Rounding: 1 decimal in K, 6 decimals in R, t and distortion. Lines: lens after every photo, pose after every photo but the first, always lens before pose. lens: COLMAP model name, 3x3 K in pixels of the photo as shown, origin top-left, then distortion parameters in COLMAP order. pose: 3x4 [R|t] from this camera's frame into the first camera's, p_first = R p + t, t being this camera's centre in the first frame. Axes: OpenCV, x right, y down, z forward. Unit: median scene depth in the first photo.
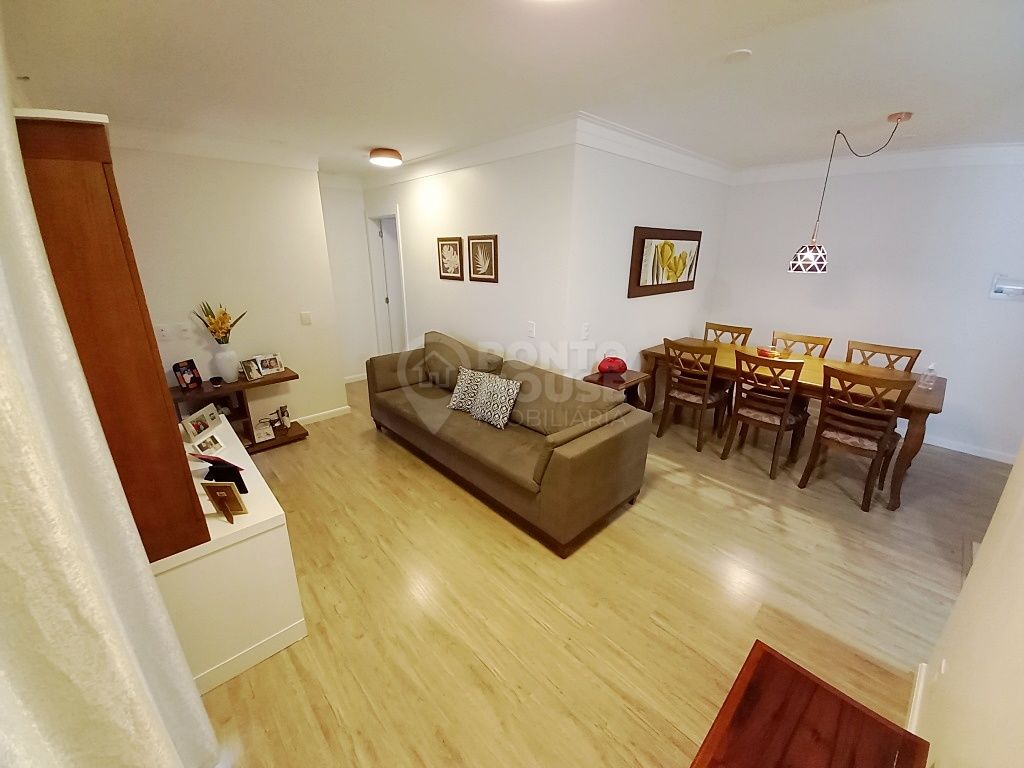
lens RADIAL K [[409.1, 0, 511.9], [0, 409.1, 379.6], [0, 0, 1]] dist [-0.018071, -0.000386]
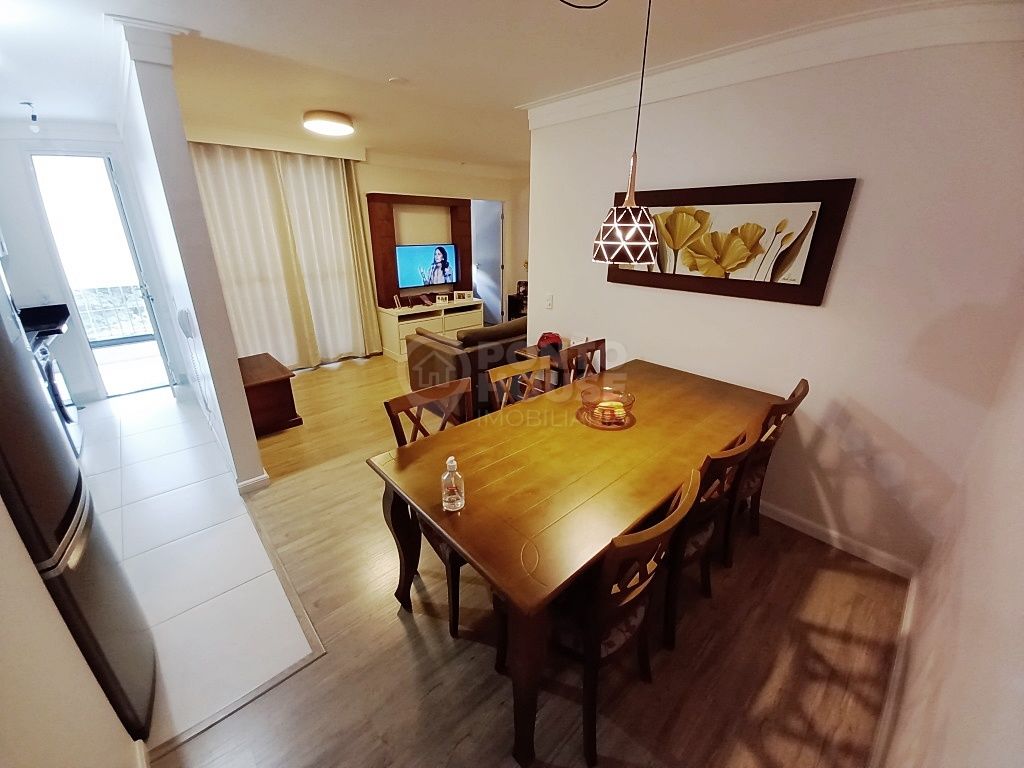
lens RADIAL K [[409.1, 0, 510.2], [0, 409.1, 385.5], [0, 0, 1]] dist [-0.018071, -0.000386]
pose [[-0.014278, 0.359753, -0.932938, 1.248627], [-0.296357, 0.889587, 0.347572, -0.262503], [0.954970, 0.281445, 0.093914, 0.854246]]
